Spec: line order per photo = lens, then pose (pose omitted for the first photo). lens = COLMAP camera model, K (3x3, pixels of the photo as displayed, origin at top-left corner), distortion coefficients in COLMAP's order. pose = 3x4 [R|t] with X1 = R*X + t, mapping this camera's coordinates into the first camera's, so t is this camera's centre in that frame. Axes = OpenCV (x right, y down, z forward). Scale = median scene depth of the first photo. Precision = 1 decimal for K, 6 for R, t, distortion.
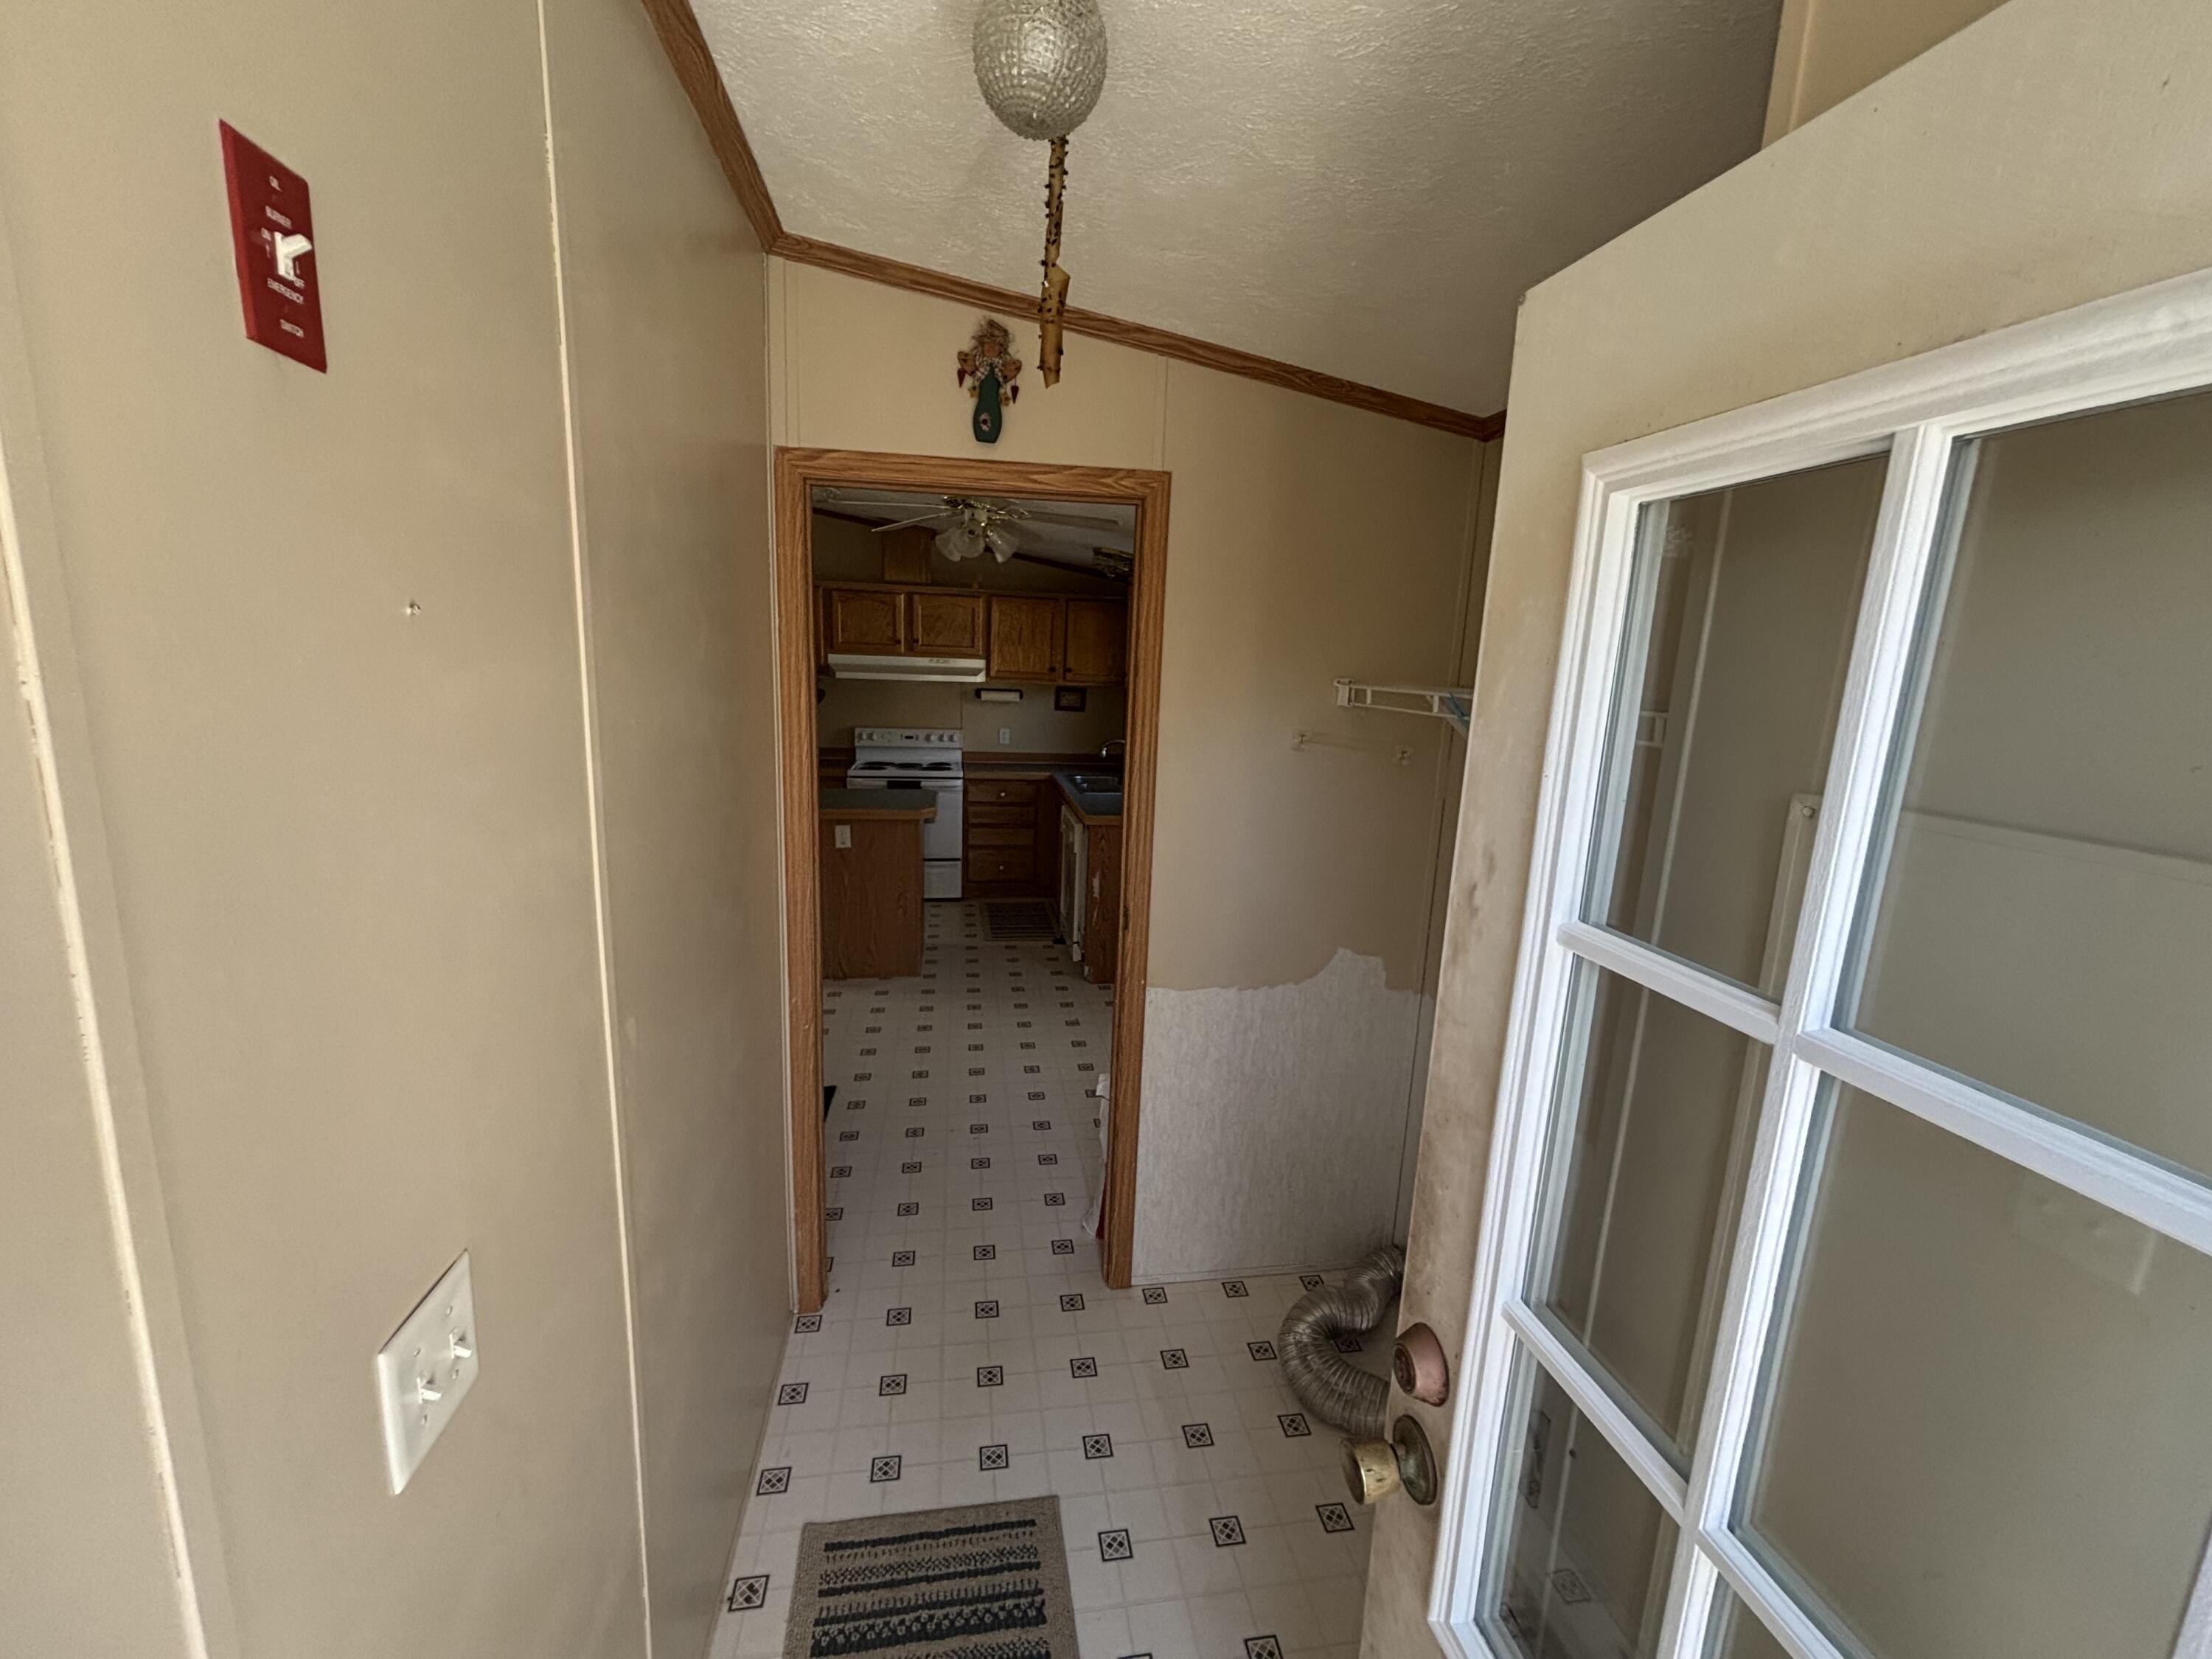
lens RADIAL K [[899.5, 0, 1114.5], [0, 899.5, 832.1], [0, 0, 1]] dist [0.000250, 0.000744]
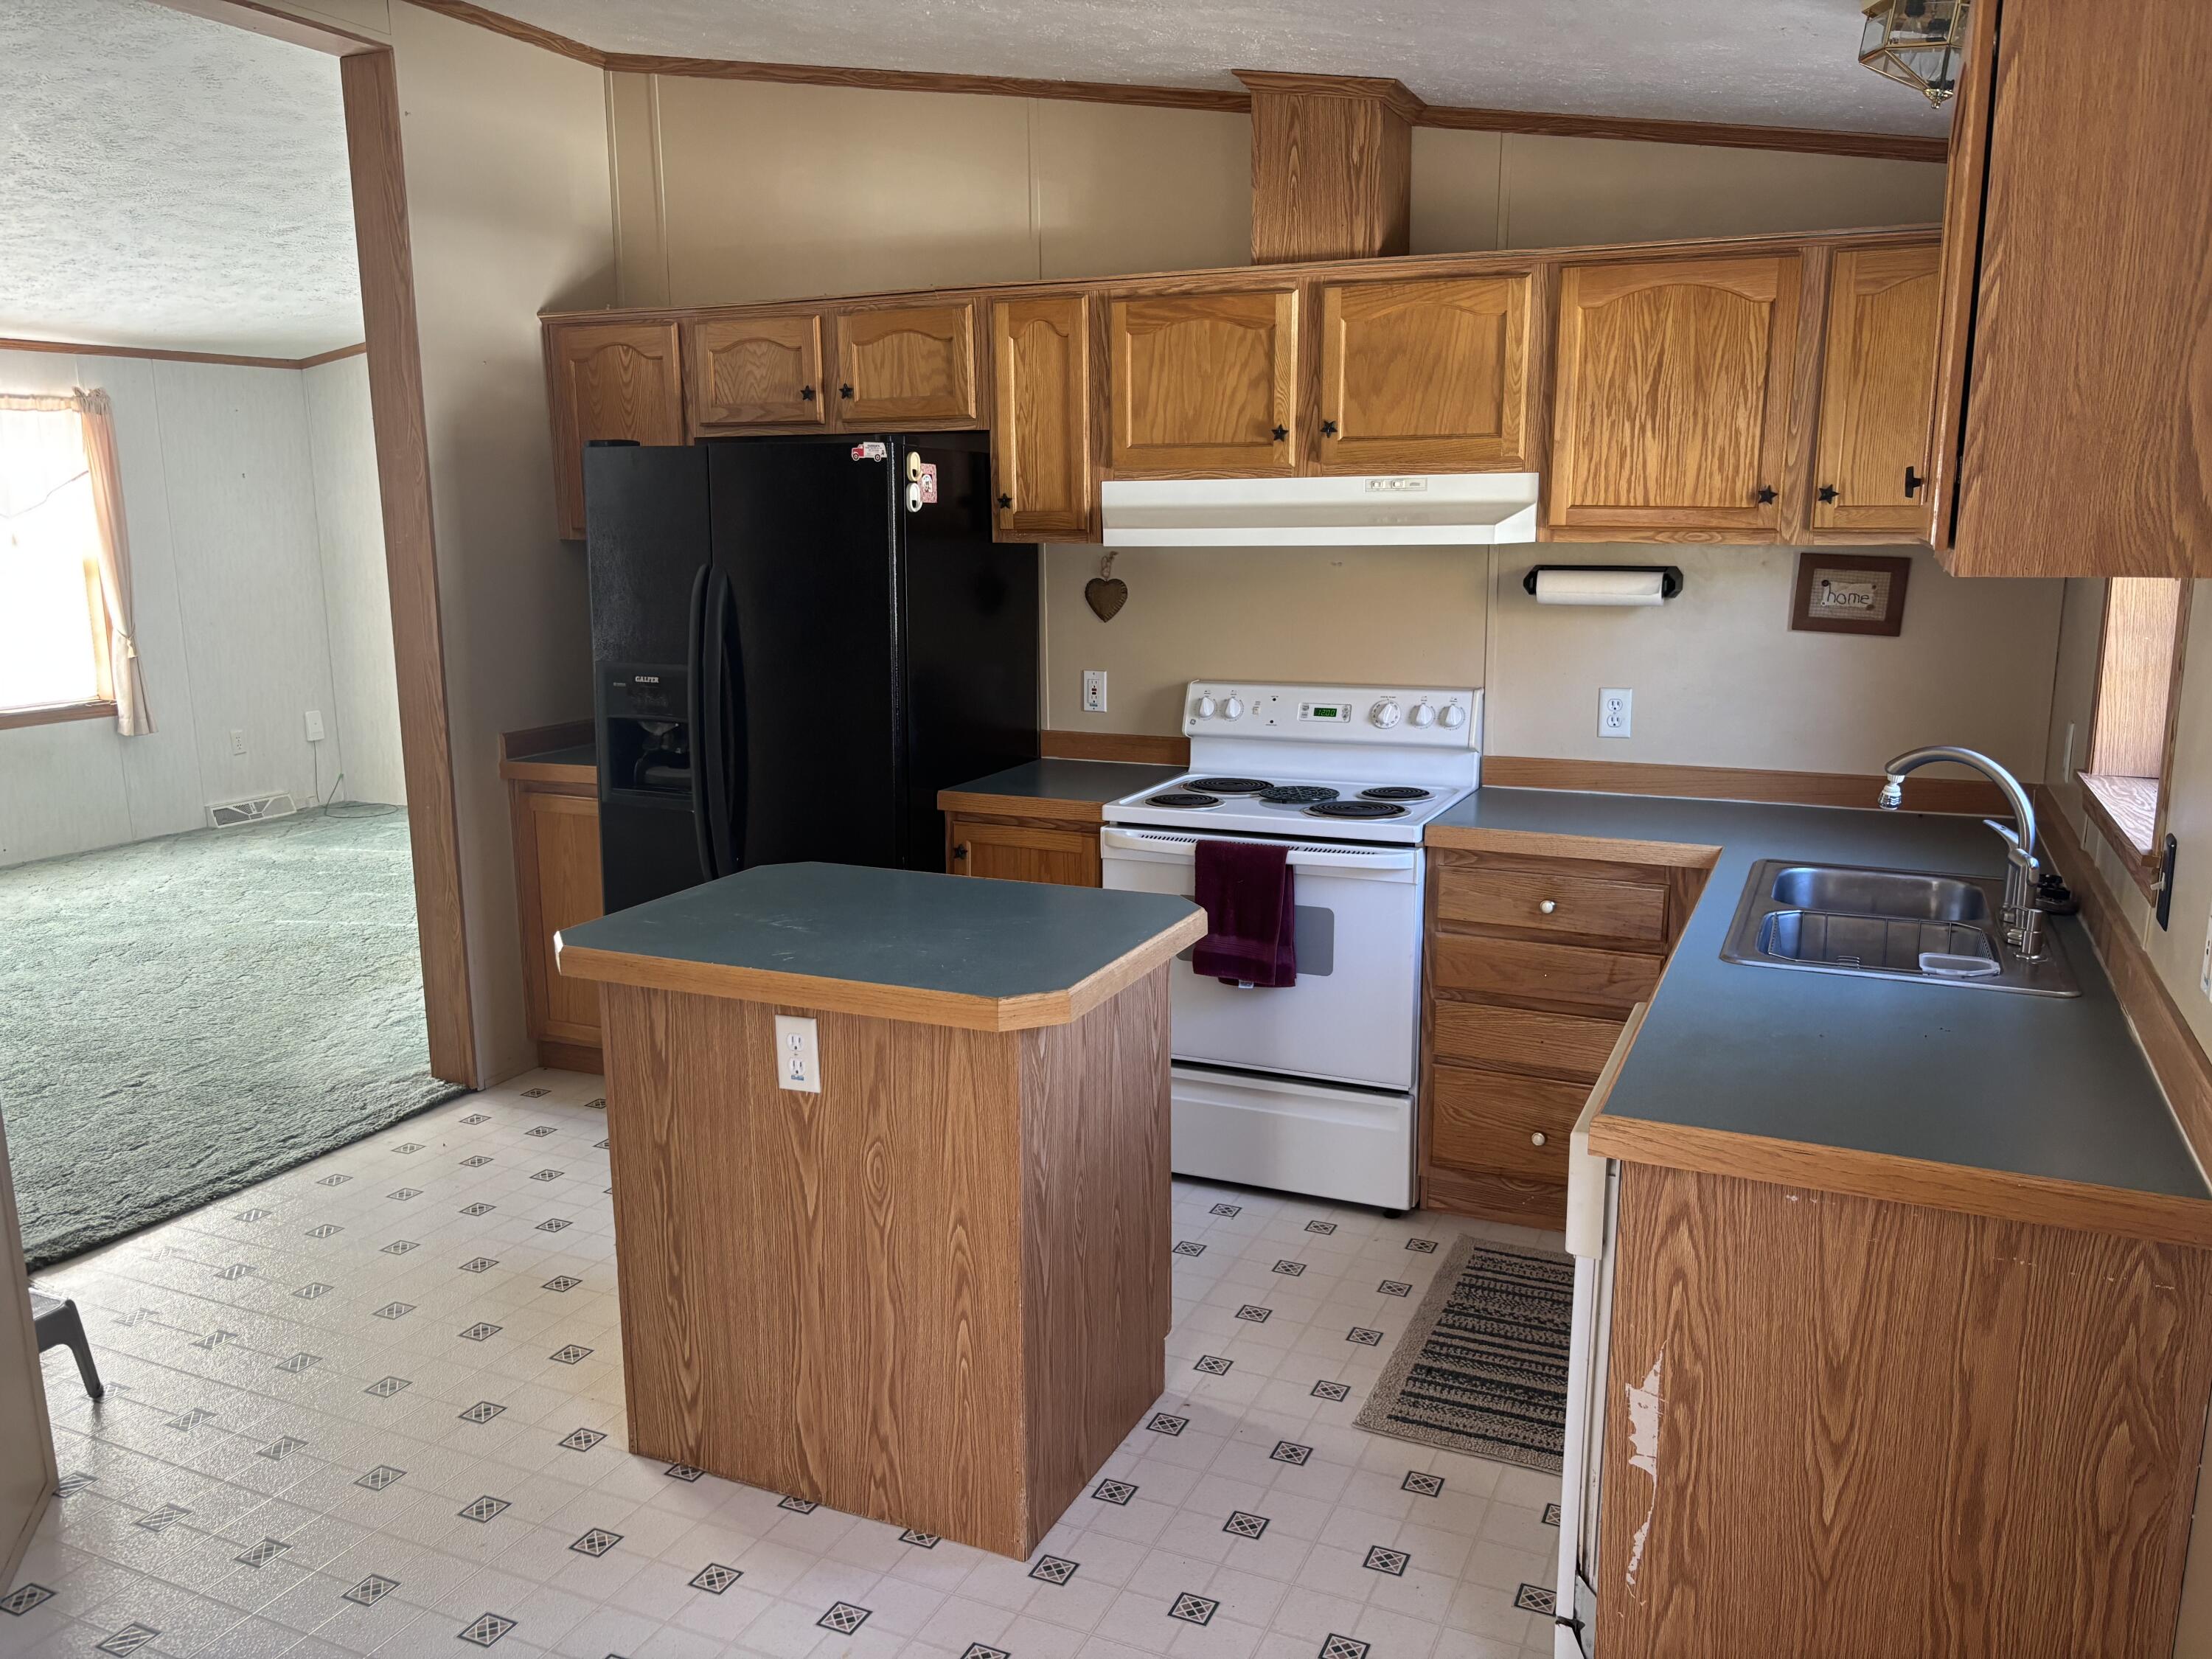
lens RADIAL K [[1668.8, 0, 1111.5], [0, 1668.8, 840.0], [0, 0, 1]] dist [0.017578, -0.052000]
pose [[0.824475, 0.064067, -0.562260, 0.071730], [-0.069501, 0.997513, 0.011748, -0.060525], [0.561615, 0.029391, 0.826877, 0.441664]]
